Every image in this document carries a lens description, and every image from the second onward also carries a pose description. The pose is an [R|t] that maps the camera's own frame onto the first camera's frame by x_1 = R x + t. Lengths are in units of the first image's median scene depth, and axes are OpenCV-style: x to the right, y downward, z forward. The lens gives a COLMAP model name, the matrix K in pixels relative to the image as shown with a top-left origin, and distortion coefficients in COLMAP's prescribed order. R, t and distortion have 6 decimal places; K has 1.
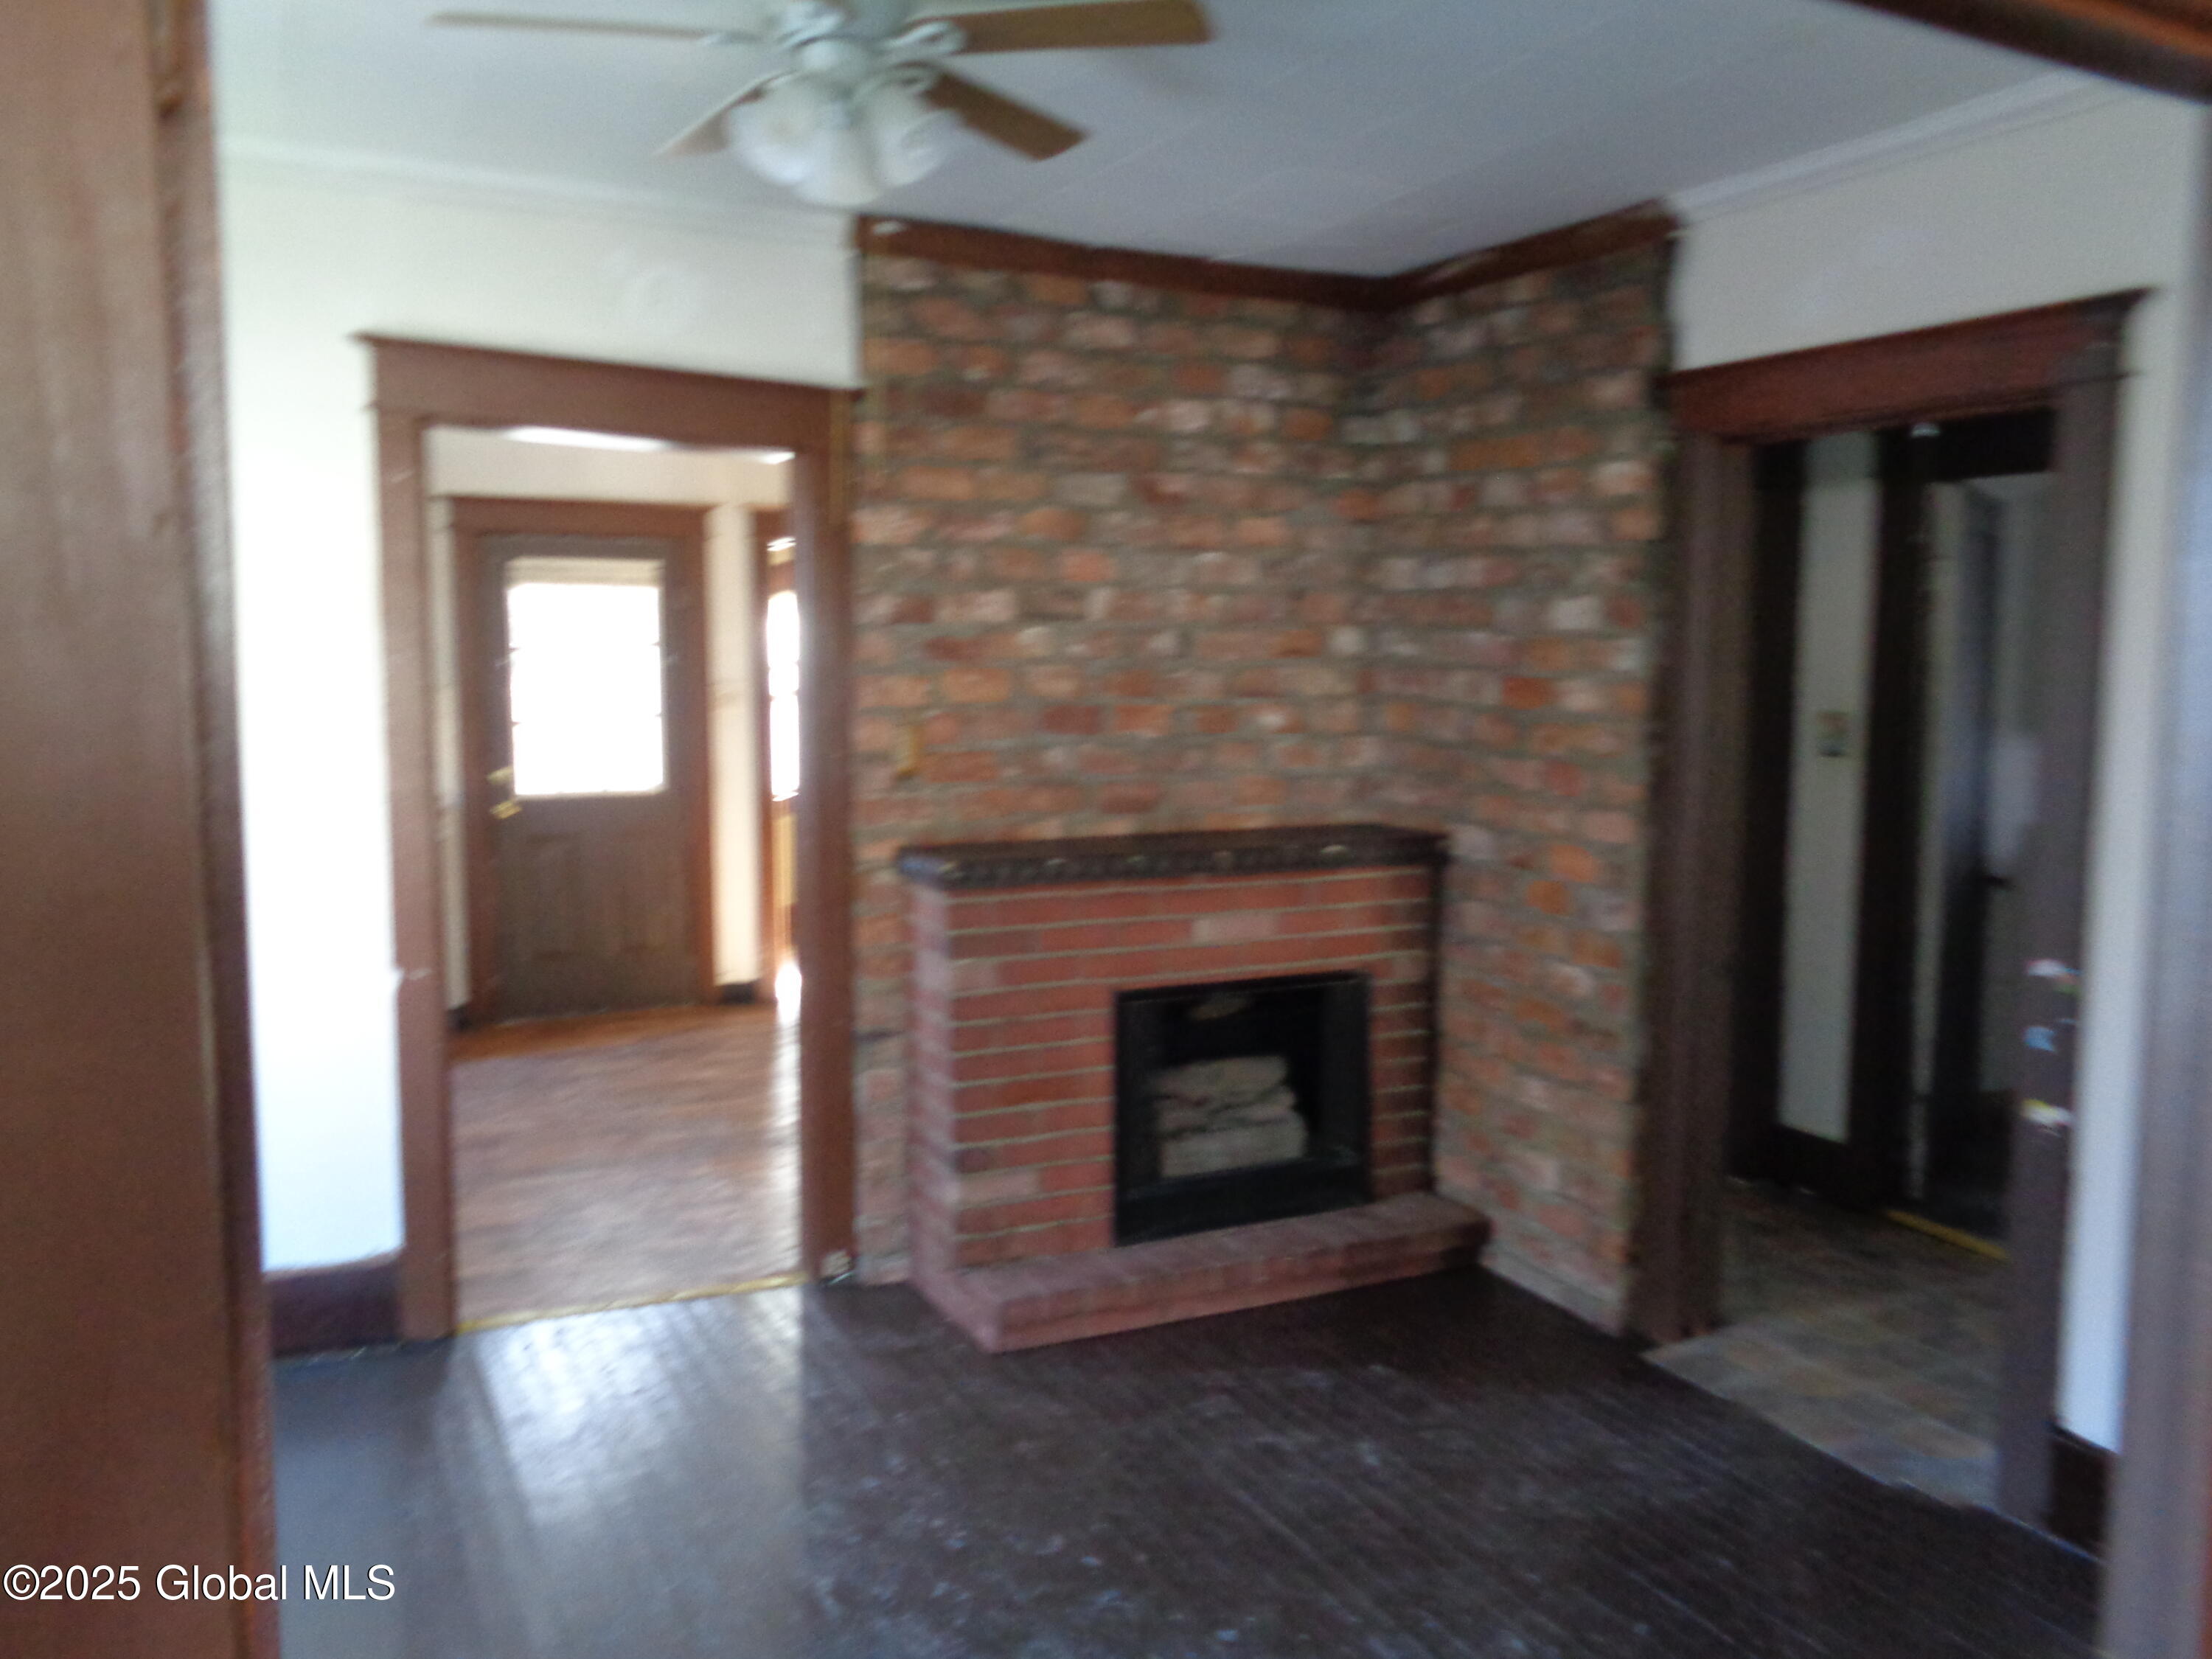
lens RADIAL K [[1645.3, 0, 1115.2], [0, 1645.3, 829.7], [0, 0, 1]] dist [-0.008787, -0.002153]
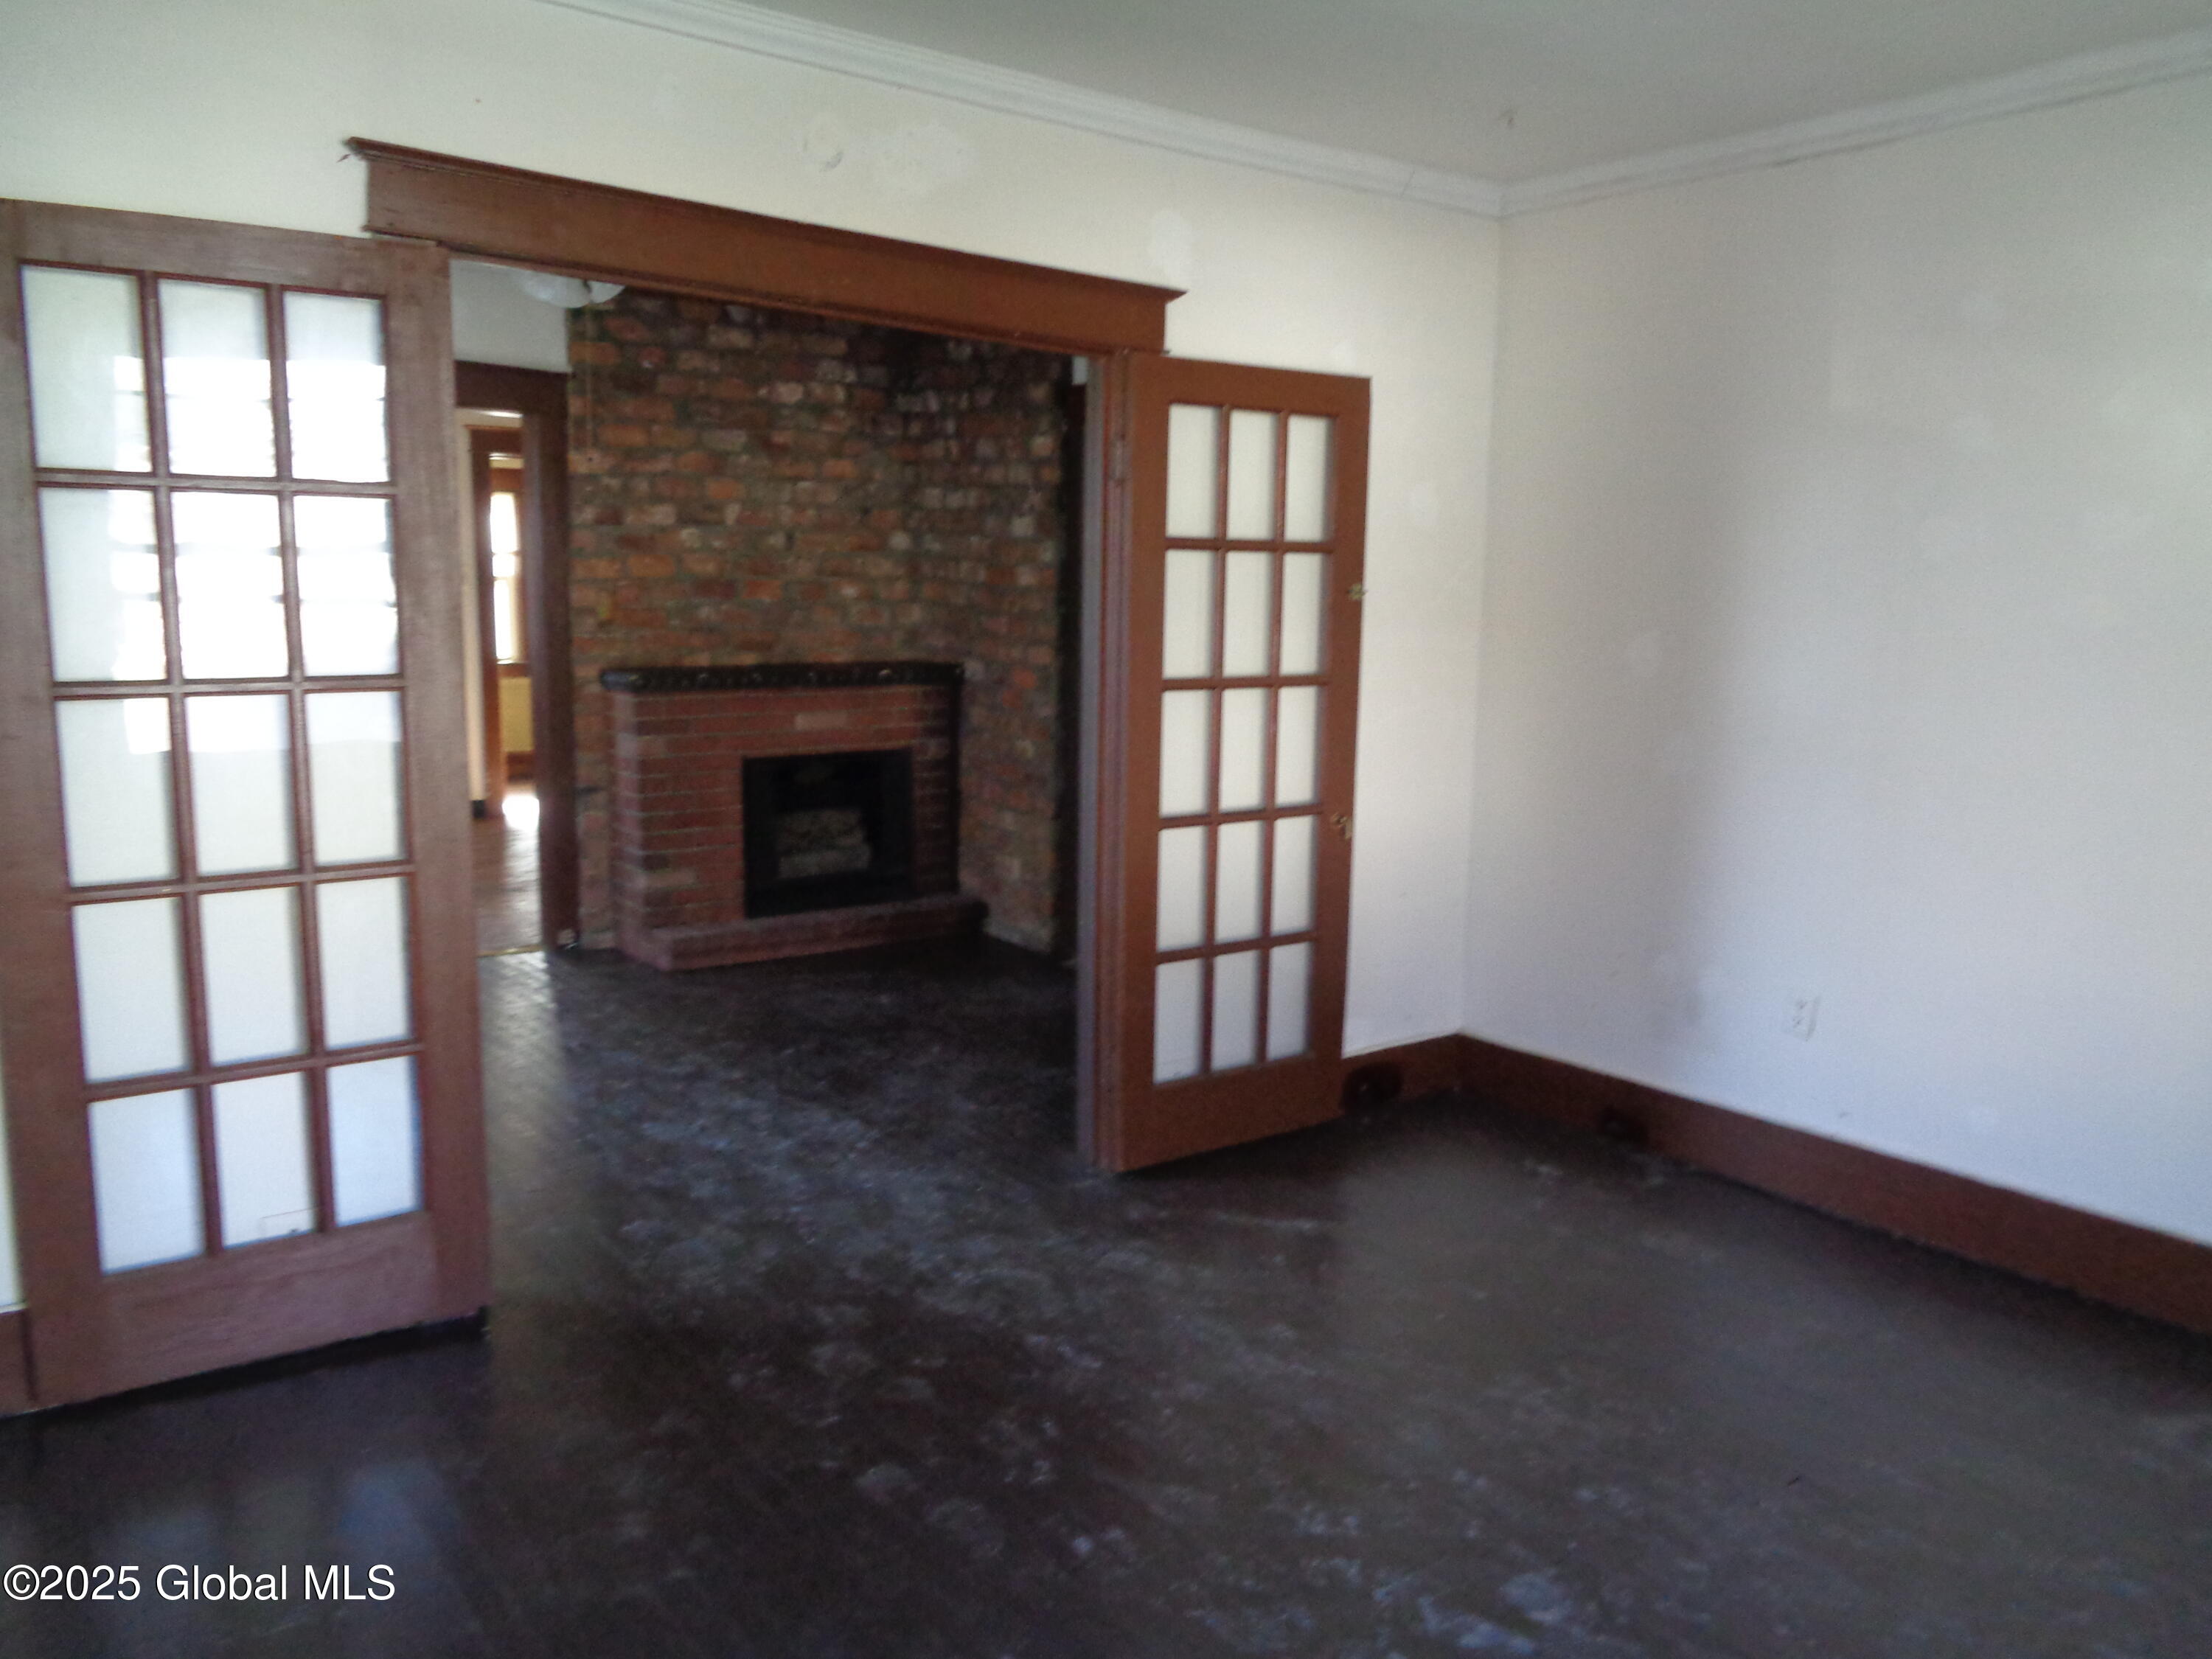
lens RADIAL K [[1645.3, 0, 1115.2], [0, 1645.3, 829.7], [0, 0, 1]] dist [-0.008787, -0.002153]
pose [[0.983982, -0.014372, 0.177687, 0.067303], [0.003698, 0.998176, 0.060258, 0.069229], [-0.178229, -0.058636, 0.982241, -0.618350]]
